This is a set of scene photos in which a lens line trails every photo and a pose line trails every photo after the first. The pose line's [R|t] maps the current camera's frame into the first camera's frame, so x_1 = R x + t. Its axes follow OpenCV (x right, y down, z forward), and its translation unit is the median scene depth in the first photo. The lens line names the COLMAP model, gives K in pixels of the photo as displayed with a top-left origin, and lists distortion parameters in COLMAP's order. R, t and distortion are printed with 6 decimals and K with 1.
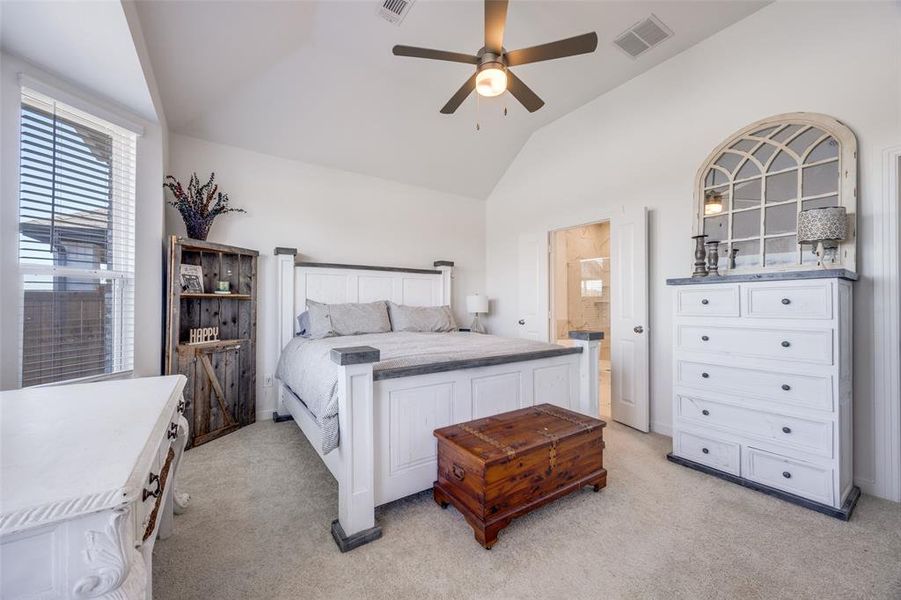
lens RADIAL K [[330.7, 0, 419.6], [0, 330.7, 300.5], [0, 0, 1]] dist [-0.000203, 0.000000]
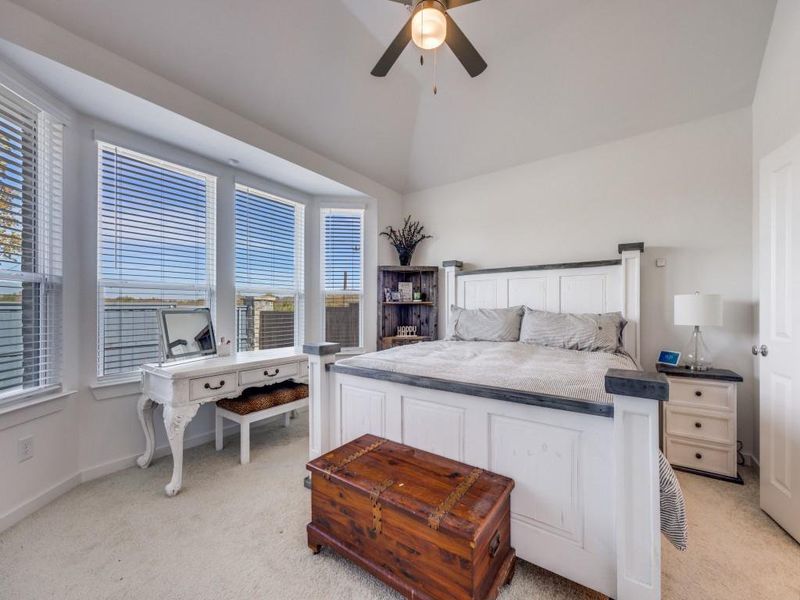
lens RADIAL K [[321.7, 0, 401.6], [0, 321.7, 307.1], [0, 0, 1]] dist [0.018938, 0.000008]
pose [[0.393158, -0.002669, -0.919467, 0.598734], [0.011825, 0.999928, 0.002154, -0.001421], [0.919395, -0.011719, 0.393162, 0.419669]]
